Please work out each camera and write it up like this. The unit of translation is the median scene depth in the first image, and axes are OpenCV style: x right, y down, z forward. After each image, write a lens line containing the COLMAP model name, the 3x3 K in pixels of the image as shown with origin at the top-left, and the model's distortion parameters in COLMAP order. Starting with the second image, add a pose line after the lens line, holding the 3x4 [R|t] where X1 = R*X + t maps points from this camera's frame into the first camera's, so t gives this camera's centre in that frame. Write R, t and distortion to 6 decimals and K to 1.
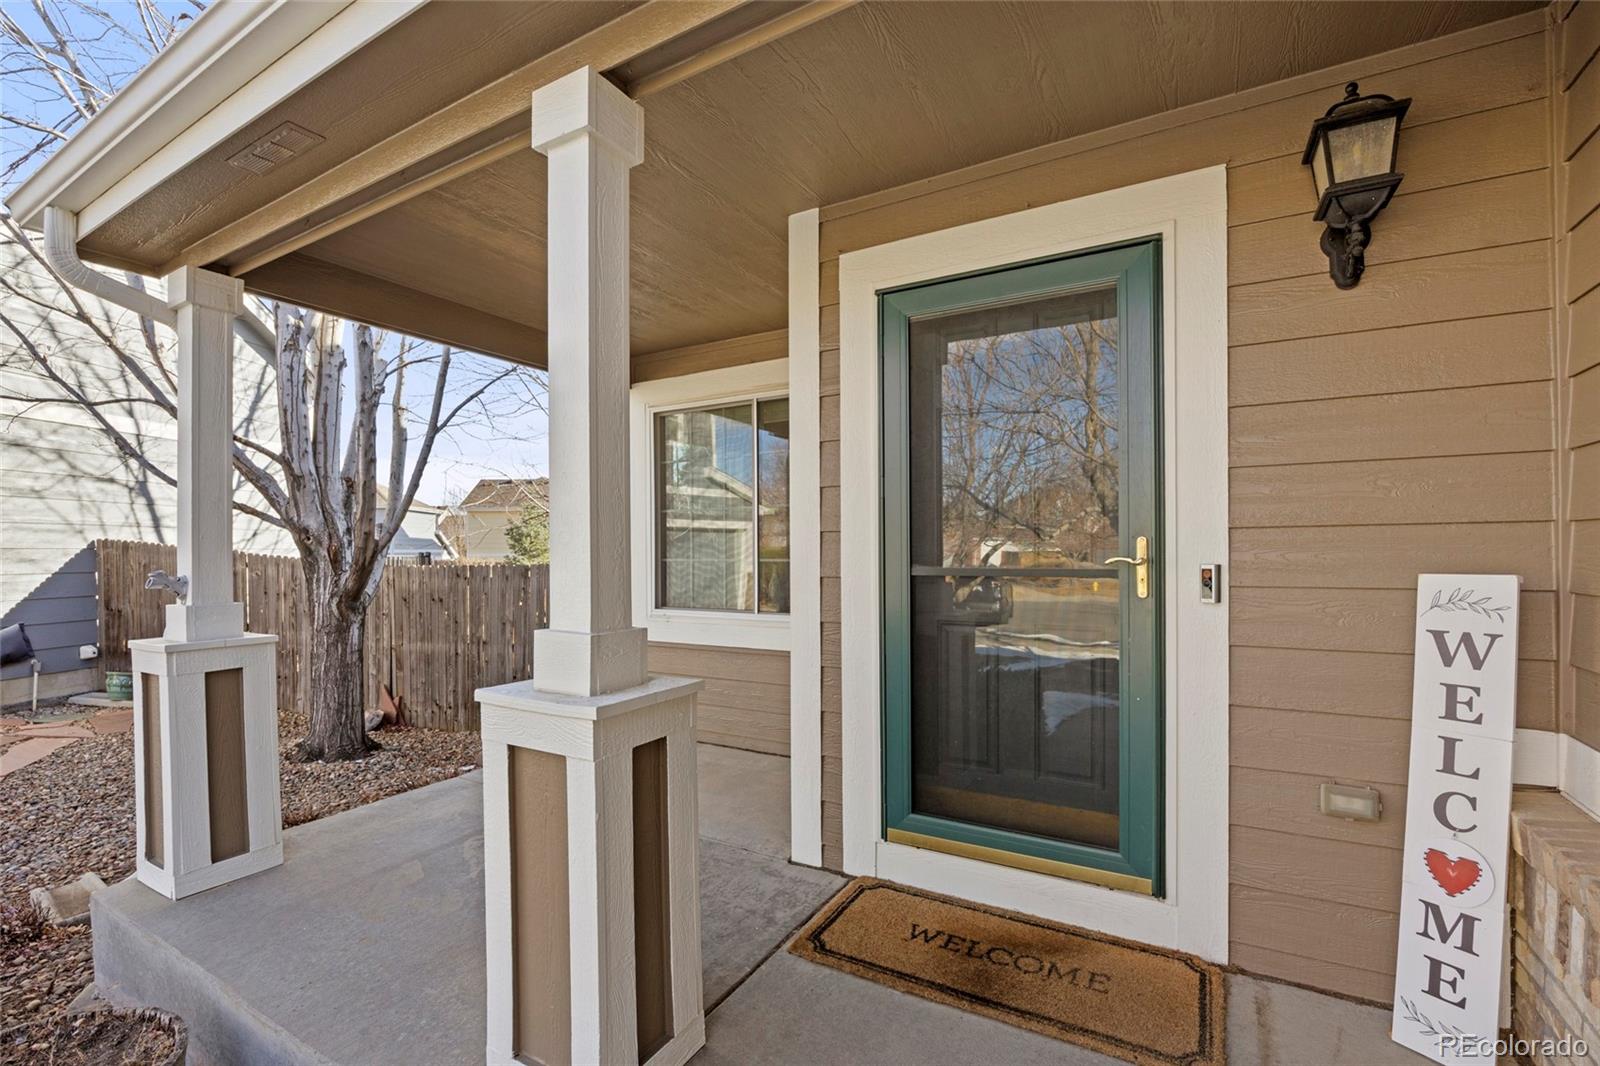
lens RADIAL K [[692.5, 0, 796.1], [0, 692.5, 559.3], [0, 0, 1]] dist [-0.014394, 0.000083]
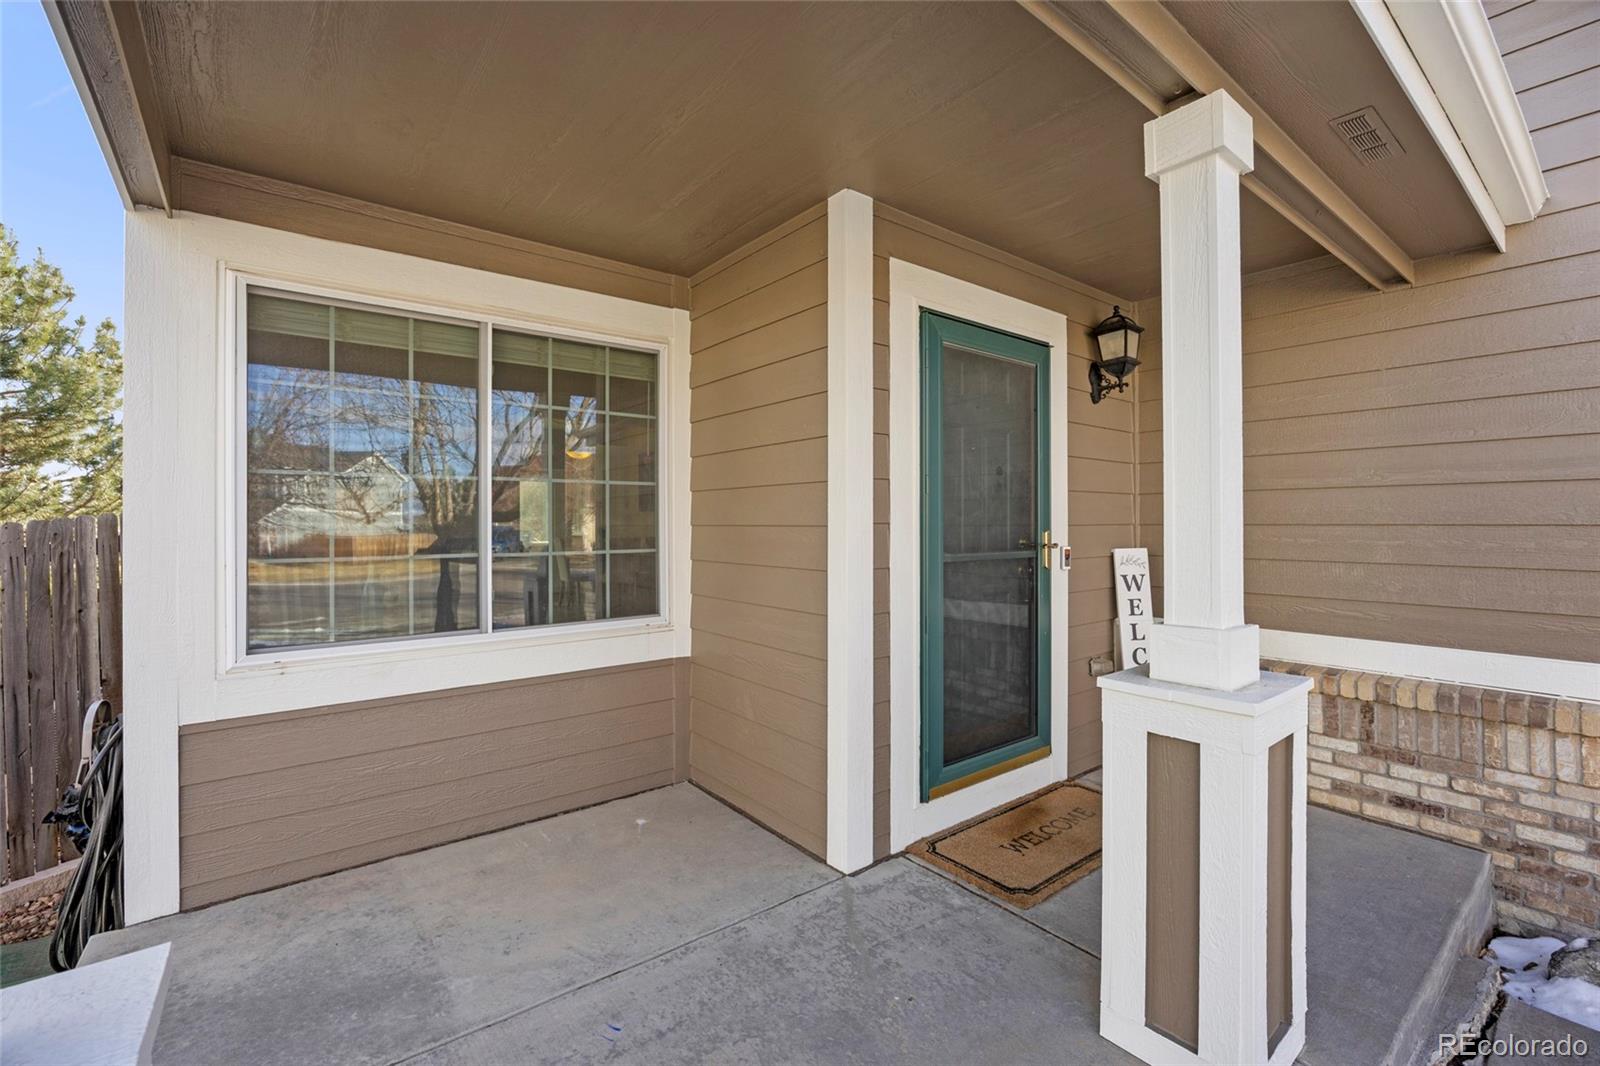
lens RADIAL K [[692.5, 0, 795.6], [0, 692.5, 524.4], [0, 0, 1]] dist [-0.014394, 0.000083]
pose [[0.378384, 0.000923, 0.925648, -1.172813], [0.012399, 0.999905, -0.006066, -0.043203], [-0.925565, 0.013772, 0.378337, 0.919422]]
